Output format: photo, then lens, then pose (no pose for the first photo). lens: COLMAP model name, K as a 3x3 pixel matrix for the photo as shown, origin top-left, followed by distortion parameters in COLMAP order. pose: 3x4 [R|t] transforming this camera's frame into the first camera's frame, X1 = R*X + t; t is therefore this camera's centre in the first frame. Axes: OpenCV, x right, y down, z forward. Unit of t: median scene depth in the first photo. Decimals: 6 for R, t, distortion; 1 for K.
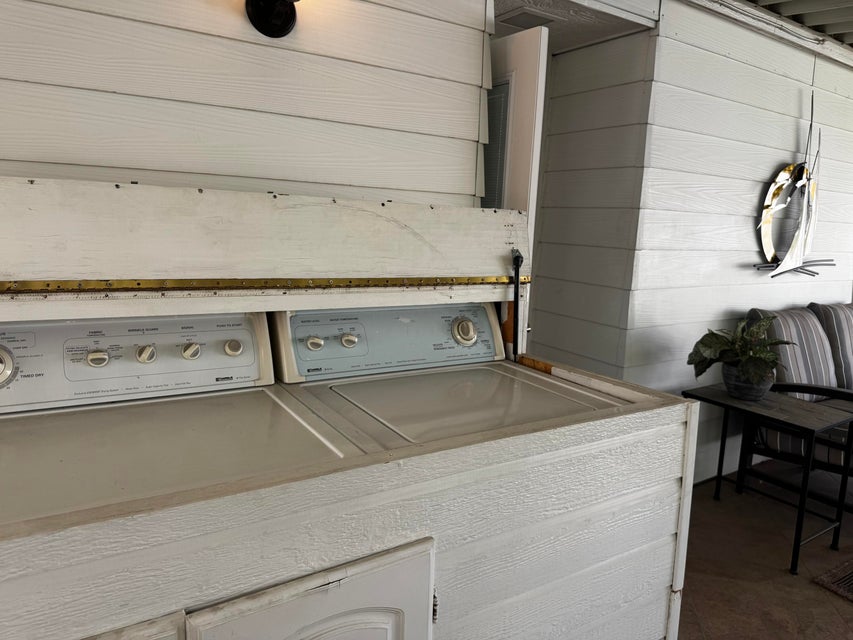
lens RADIAL K [[600.4, 0, 427.3], [0, 600.4, 325.1], [0, 0, 1]] dist [-0.006425, -0.007356]
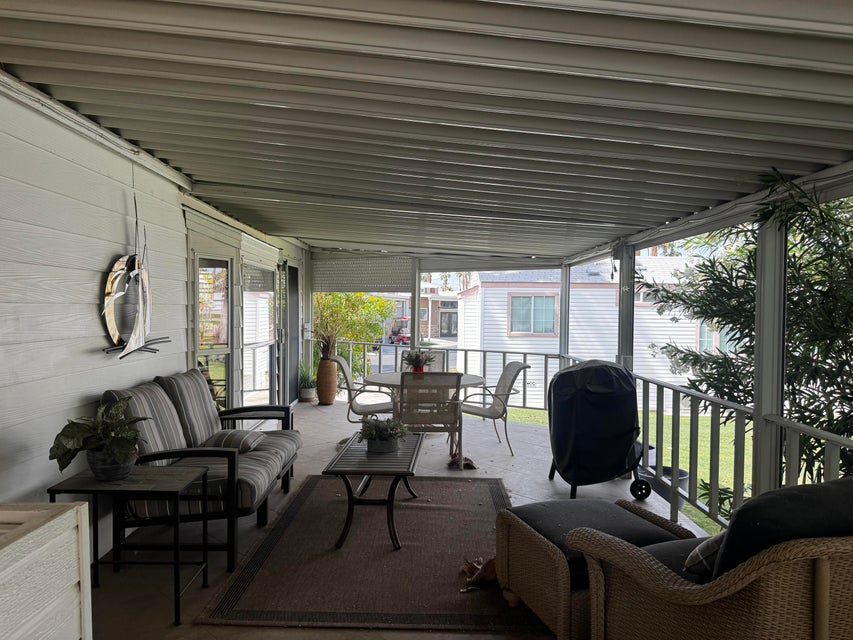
lens RADIAL K [[600.6, 0, 426.5], [0, 600.6, 320.0], [0, 0, 1]] dist [0.094587, -0.076439]
pose [[0.525600, -0.045761, 0.849500, -0.082130], [0.136014, 0.990228, -0.030812, -0.044061], [-0.839789, 0.131739, 0.526688, -0.069485]]
